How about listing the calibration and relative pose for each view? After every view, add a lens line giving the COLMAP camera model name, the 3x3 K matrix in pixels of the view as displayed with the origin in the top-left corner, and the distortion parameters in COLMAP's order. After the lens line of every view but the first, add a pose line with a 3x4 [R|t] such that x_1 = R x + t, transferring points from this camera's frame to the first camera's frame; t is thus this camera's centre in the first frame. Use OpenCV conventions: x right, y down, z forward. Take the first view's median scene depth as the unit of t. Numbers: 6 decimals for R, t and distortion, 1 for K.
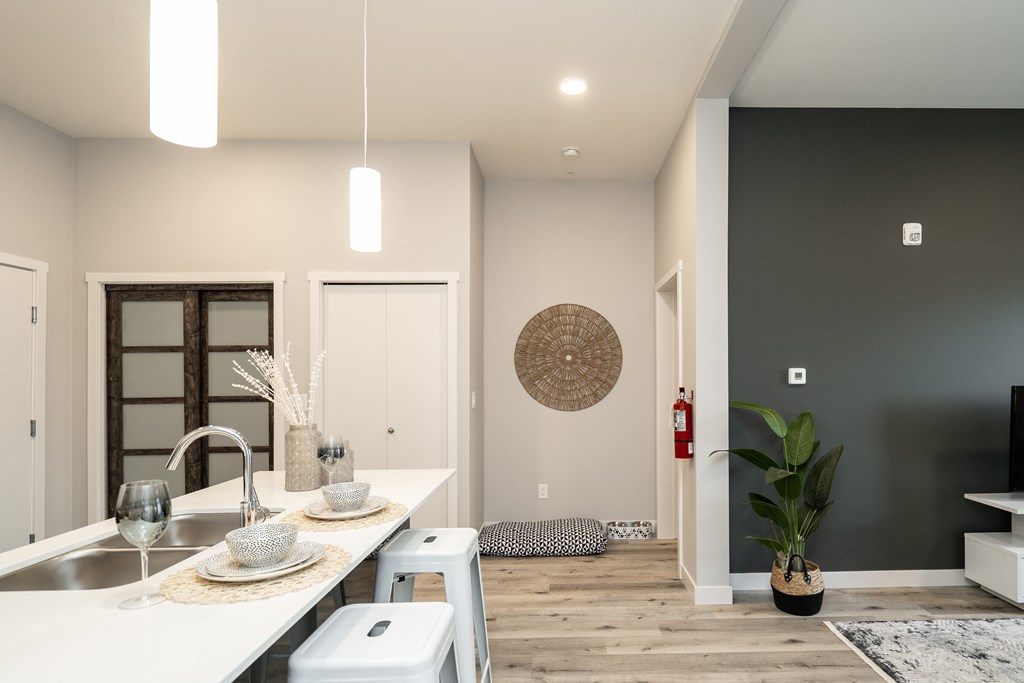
lens RADIAL K [[506.8, 0, 509.5], [0, 506.8, 364.8], [0, 0, 1]] dist [-0.000881, 0.000296]
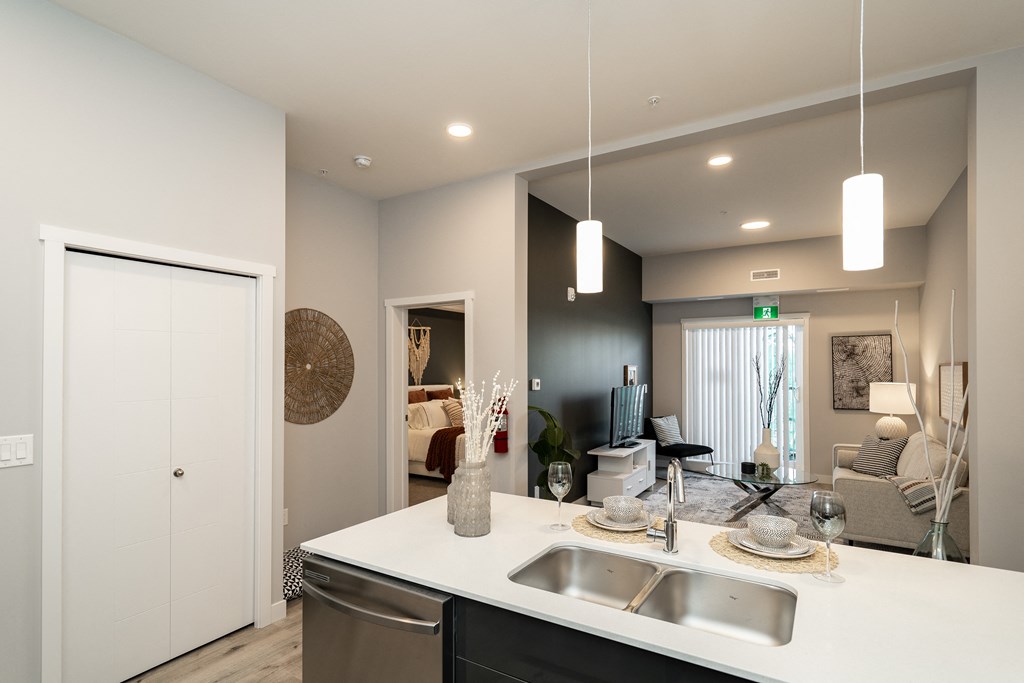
lens RADIAL K [[506.8, 0, 509.5], [0, 506.8, 364.8], [0, 0, 1]] dist [-0.000881, 0.000296]
pose [[0.567177, 0.007929, 0.823558, -0.441515], [-0.013357, 0.999911, -0.000428, -0.021974], [-0.823488, -0.010757, 0.567232, 0.169812]]
